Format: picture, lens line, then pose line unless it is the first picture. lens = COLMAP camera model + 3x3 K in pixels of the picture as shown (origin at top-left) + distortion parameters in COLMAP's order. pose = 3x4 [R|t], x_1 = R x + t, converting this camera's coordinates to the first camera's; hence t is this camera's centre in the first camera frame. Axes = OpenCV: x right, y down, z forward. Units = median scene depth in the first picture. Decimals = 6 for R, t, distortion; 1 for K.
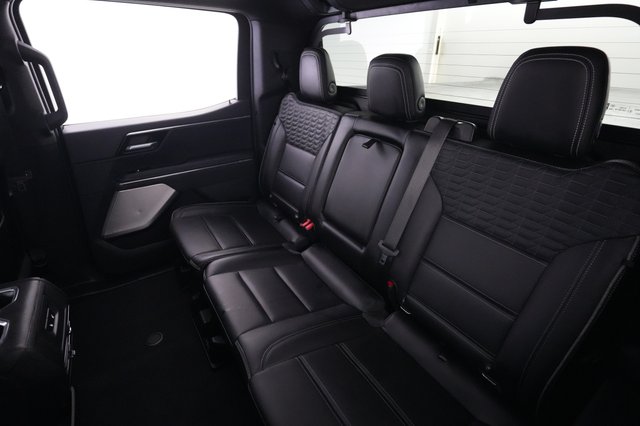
lens RADIAL K [[334.5, 0, 318.3], [0, 334.5, 205.6], [0, 0, 1]] dist [-0.000735, 0.000431]
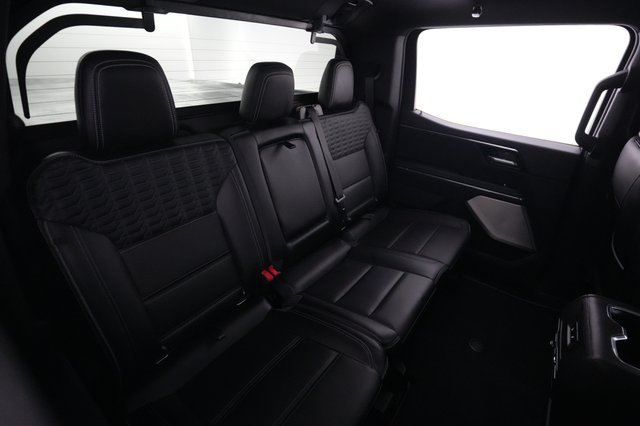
lens RADIAL K [[327.8, 0, 304.5], [0, 327.8, 213.4], [0, 0, 1]] dist [0.001122, -0.000014]
pose [[-0.370155, -0.400856, 0.838034, -0.677000], [0.375013, 0.760860, 0.529582, -0.448763], [-0.849912, 0.510301, -0.131310, 0.970703]]
